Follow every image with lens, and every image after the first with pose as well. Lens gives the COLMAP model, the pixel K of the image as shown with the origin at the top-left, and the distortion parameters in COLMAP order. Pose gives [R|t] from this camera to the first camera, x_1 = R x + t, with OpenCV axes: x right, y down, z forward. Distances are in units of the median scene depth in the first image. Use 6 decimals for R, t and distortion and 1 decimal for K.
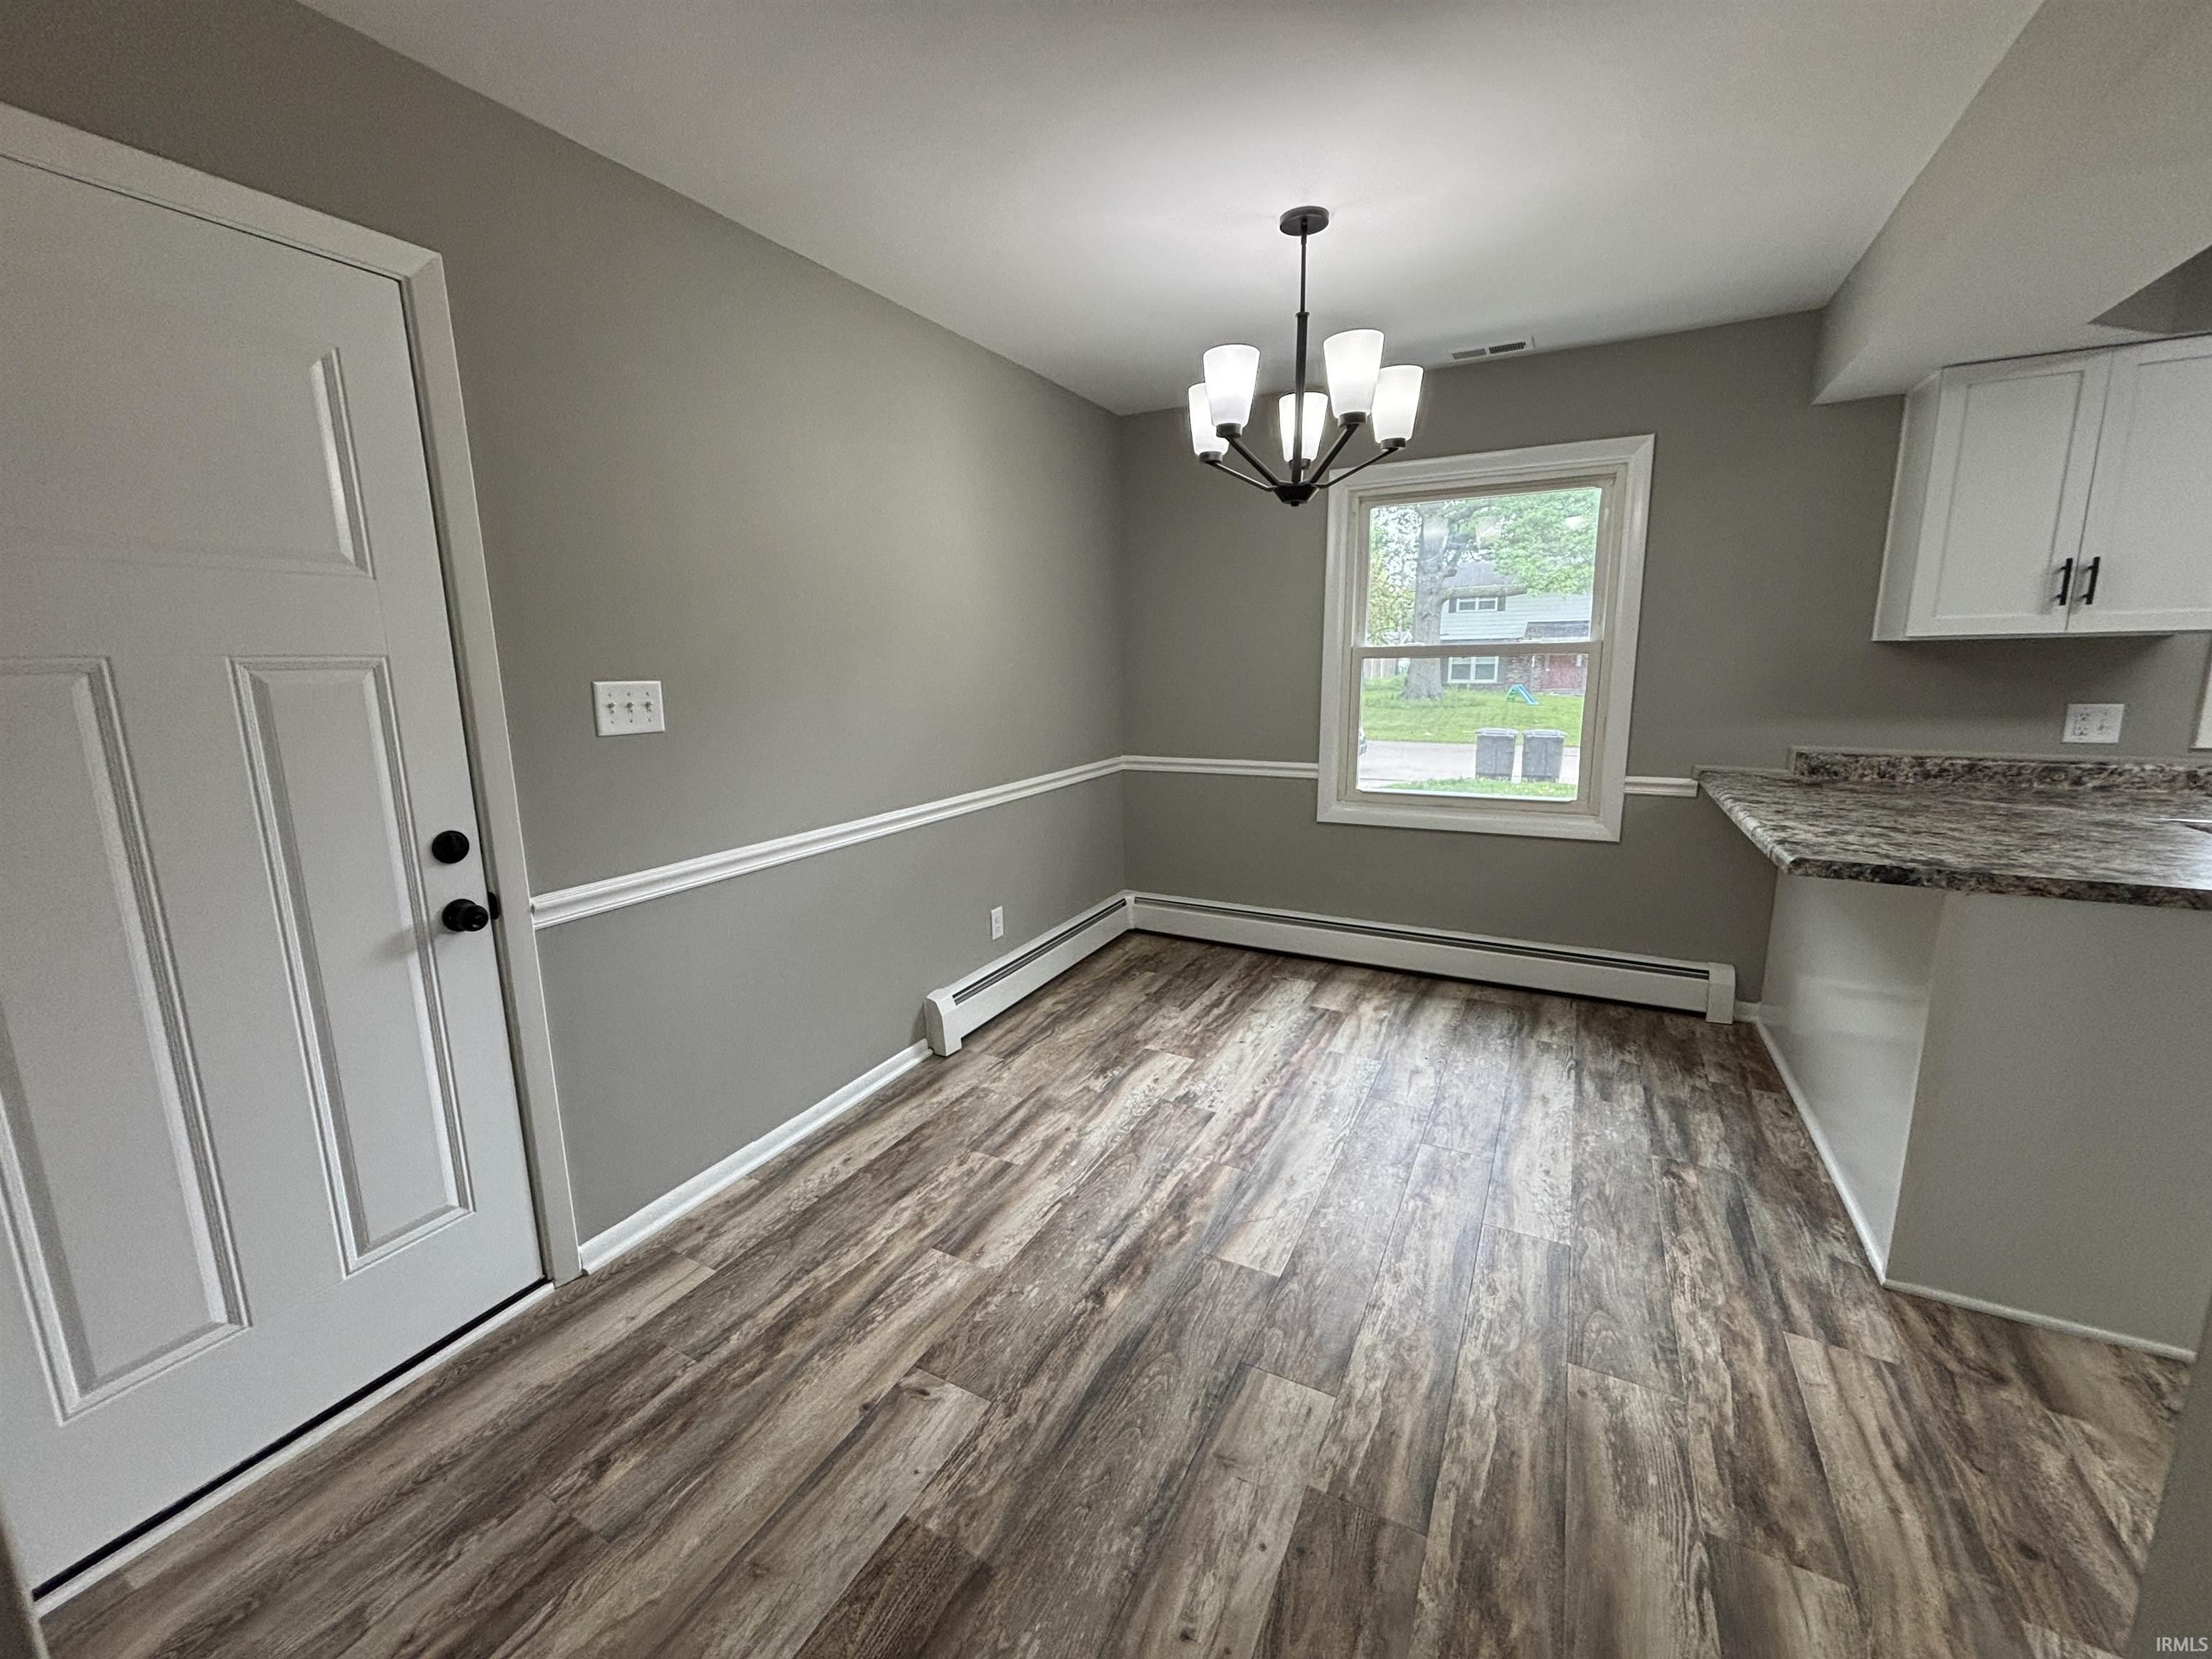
lens RADIAL K [[890.4, 0, 1091.4], [0, 890.4, 824.9], [0, 0, 1]] dist [0.004263, 0.000427]
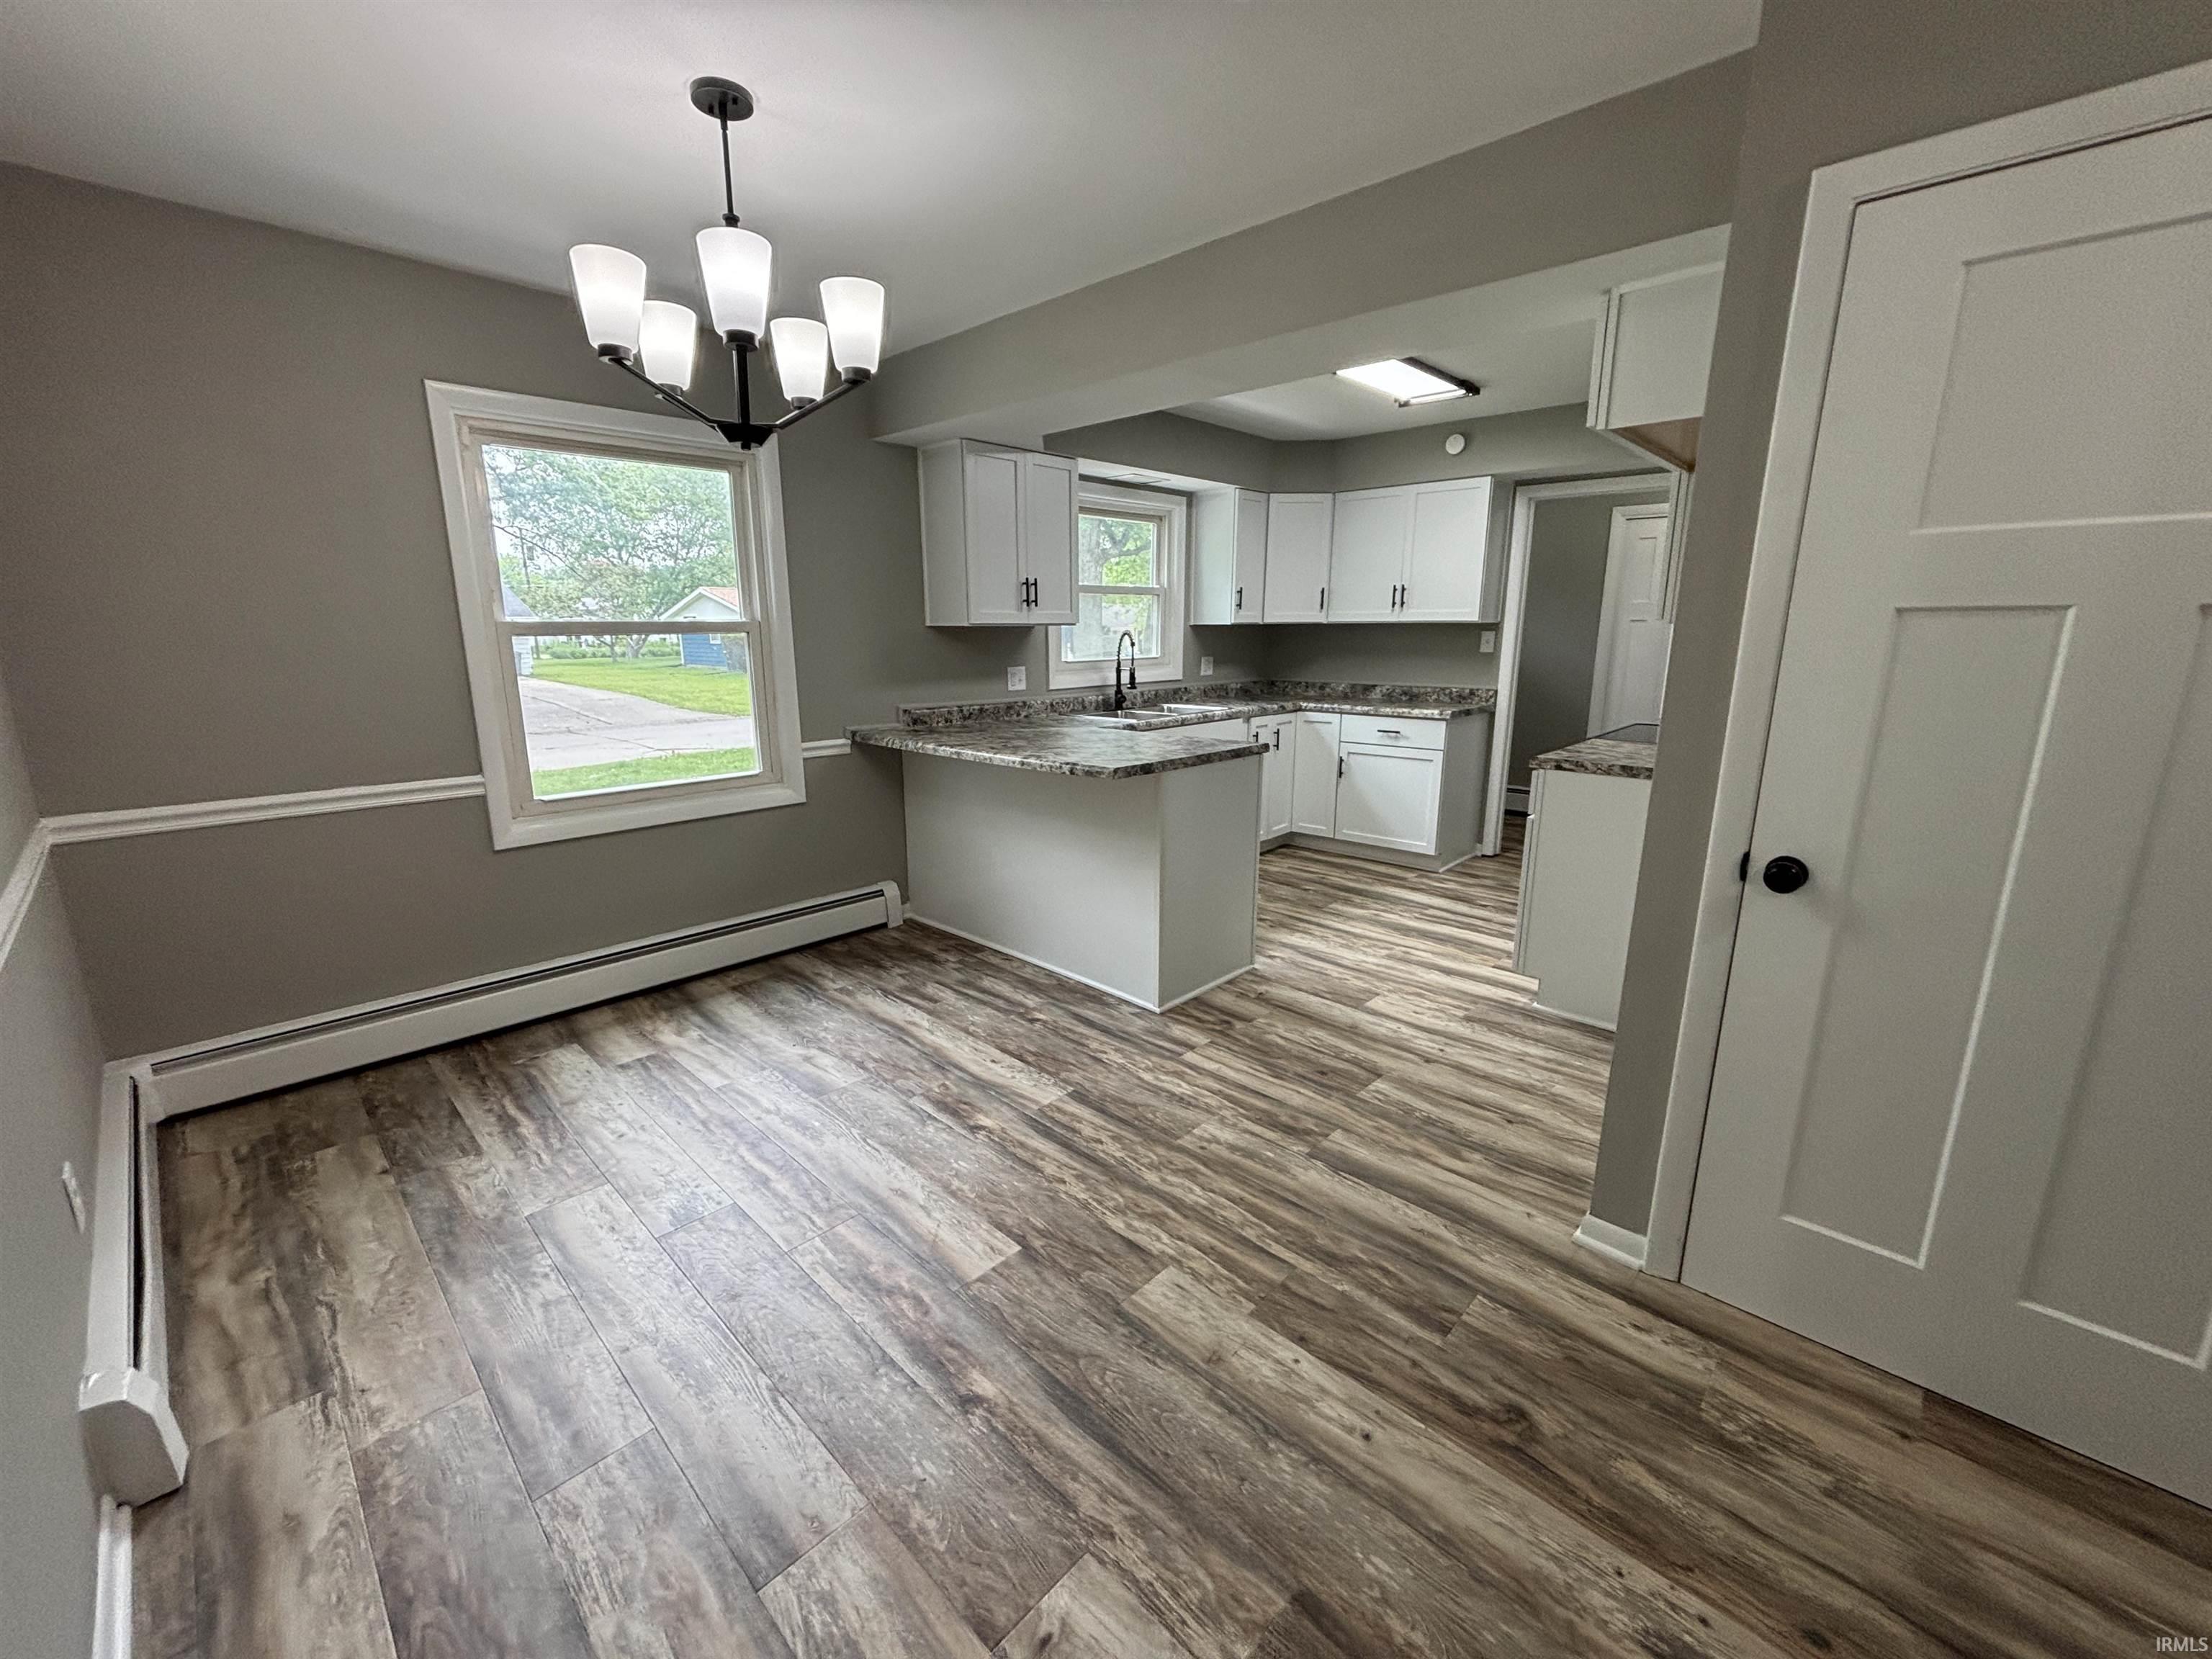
lens RADIAL K [[890.4, 0, 1083.2], [0, 890.4, 819.5], [0, 0, 1]] dist [0.004263, 0.000427]
pose [[0.280849, -0.189135, 0.940931, -0.505655], [0.179617, 0.973426, 0.142055, -0.076799], [-0.942795, 0.129111, 0.307358, 0.453807]]
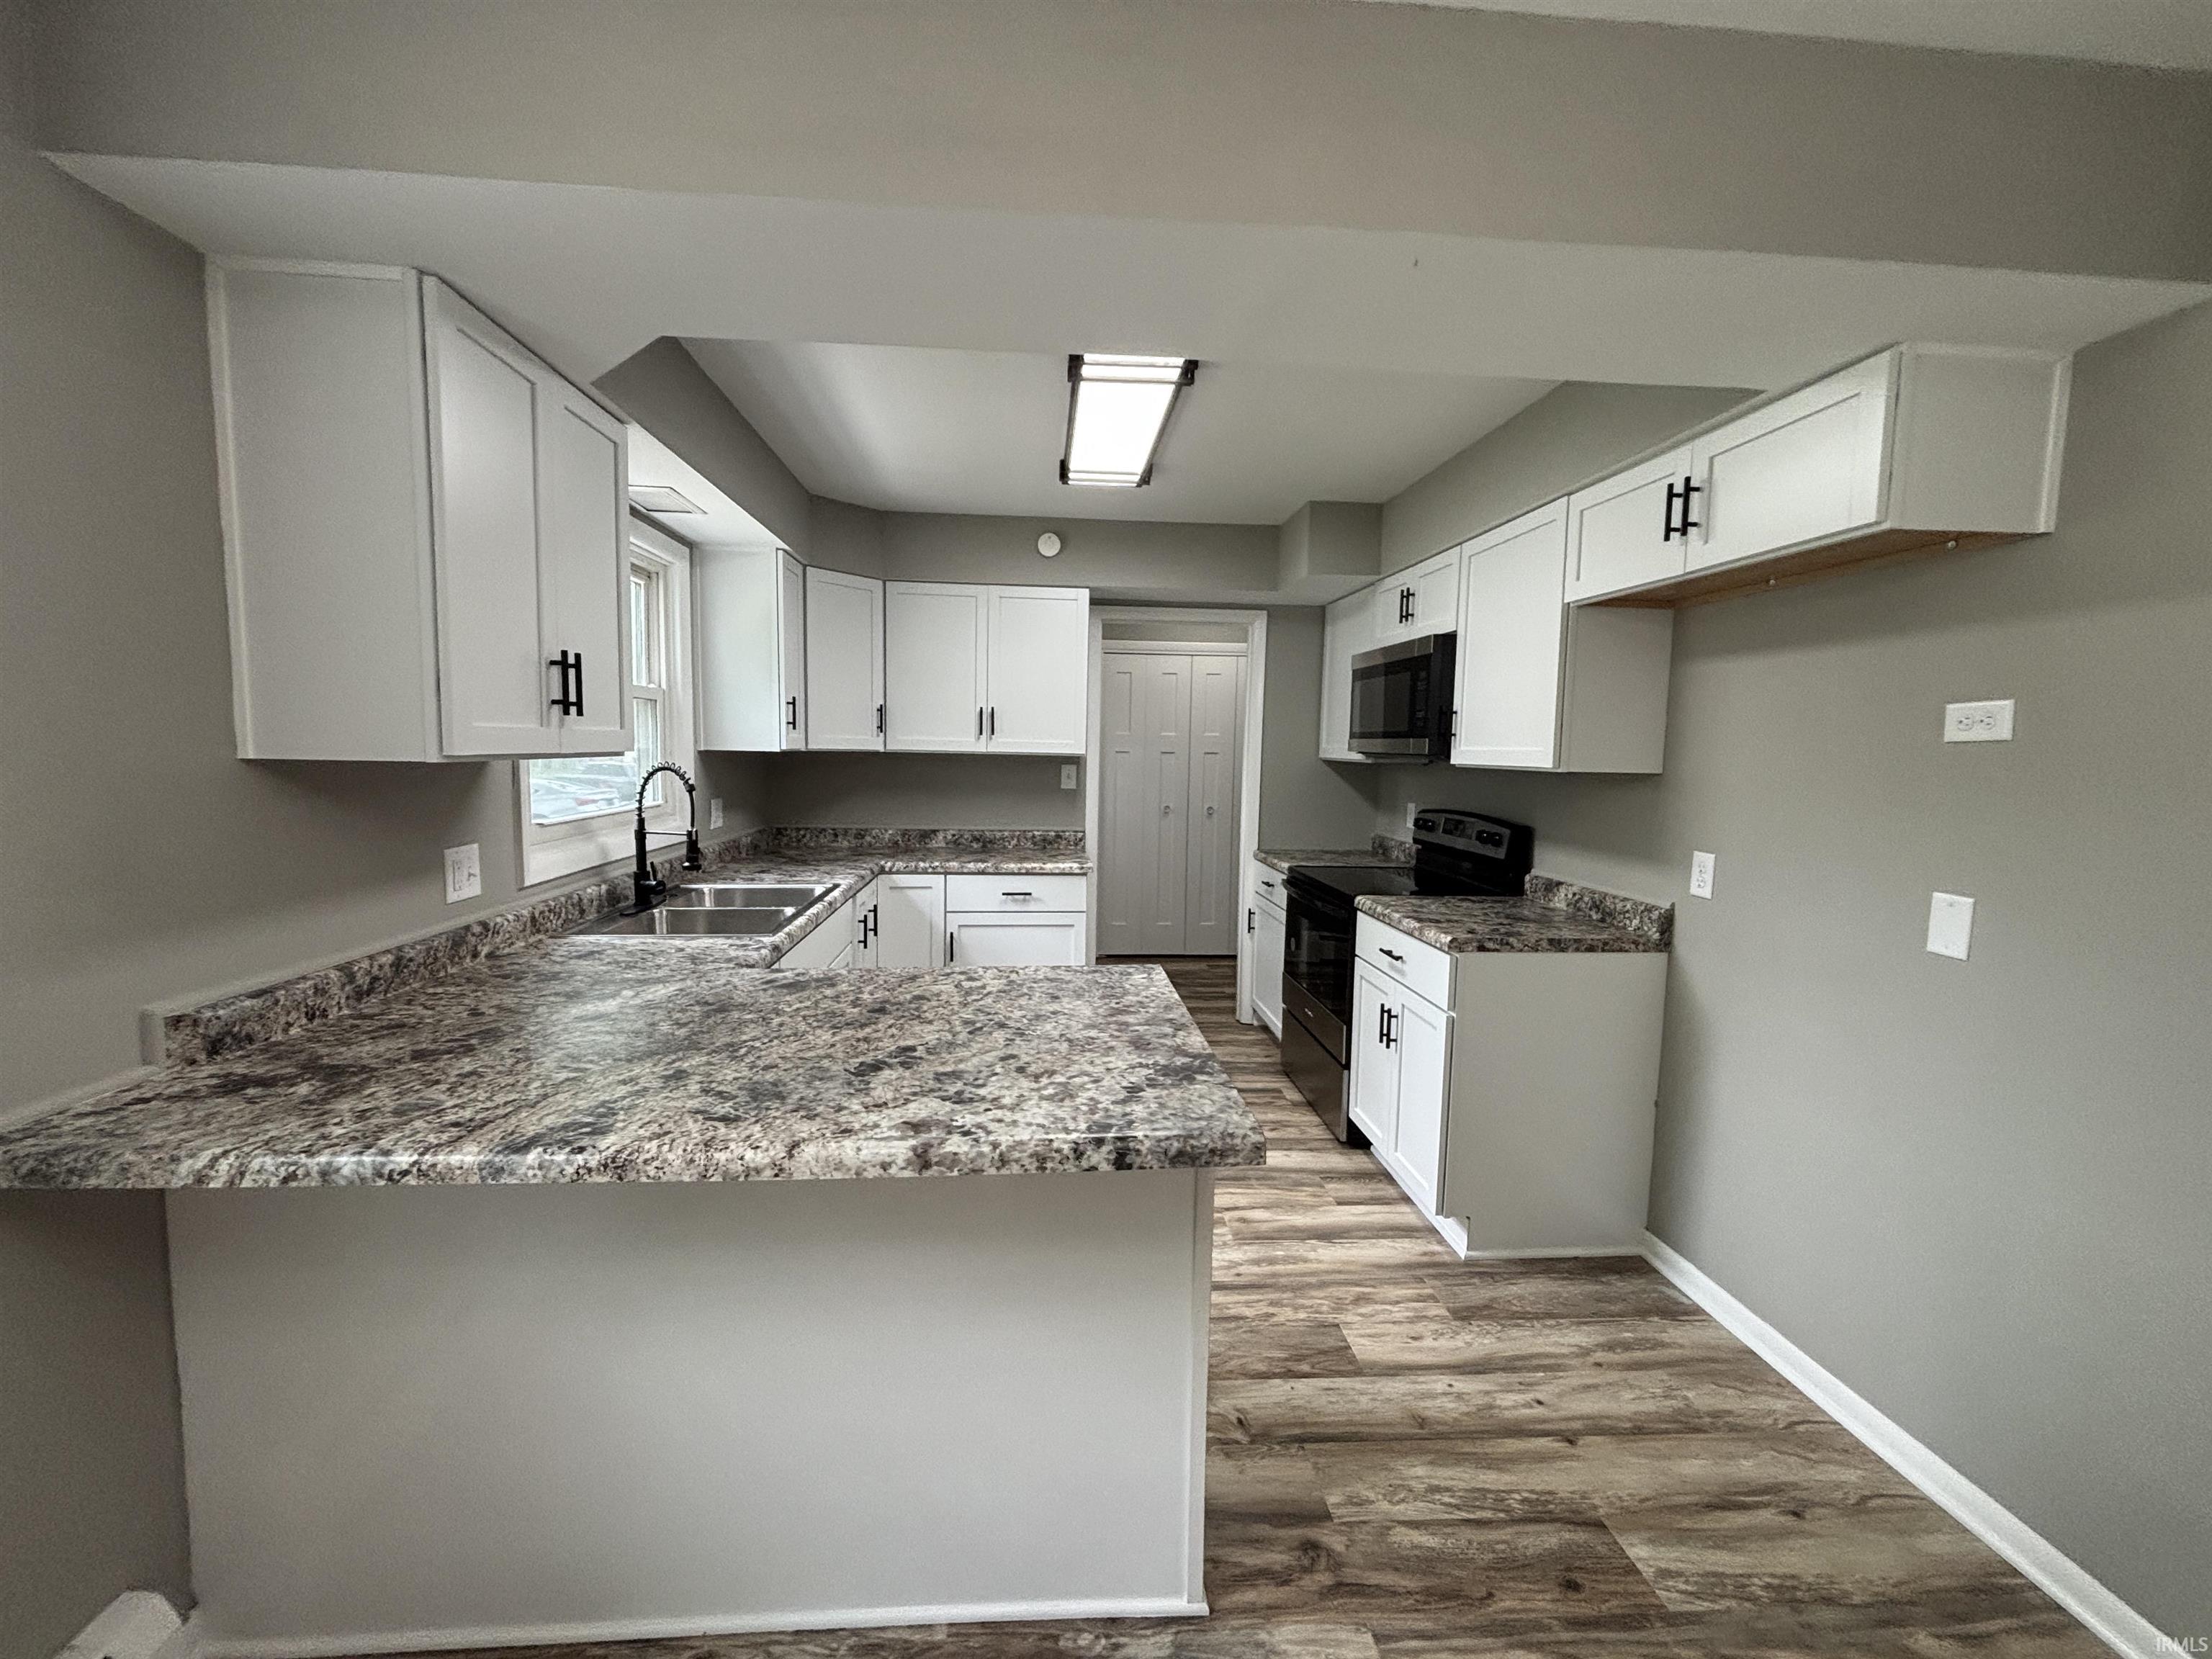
lens RADIAL K [[890.4, 0, 1086.8], [0, 890.4, 821.8], [0, 0, 1]] dist [0.004263, 0.000427]
pose [[-0.525750, -0.065314, 0.848128, 0.266870], [0.150453, 0.974189, 0.168287, -0.220178], [-0.837228, 0.216080, -0.502353, 1.034699]]
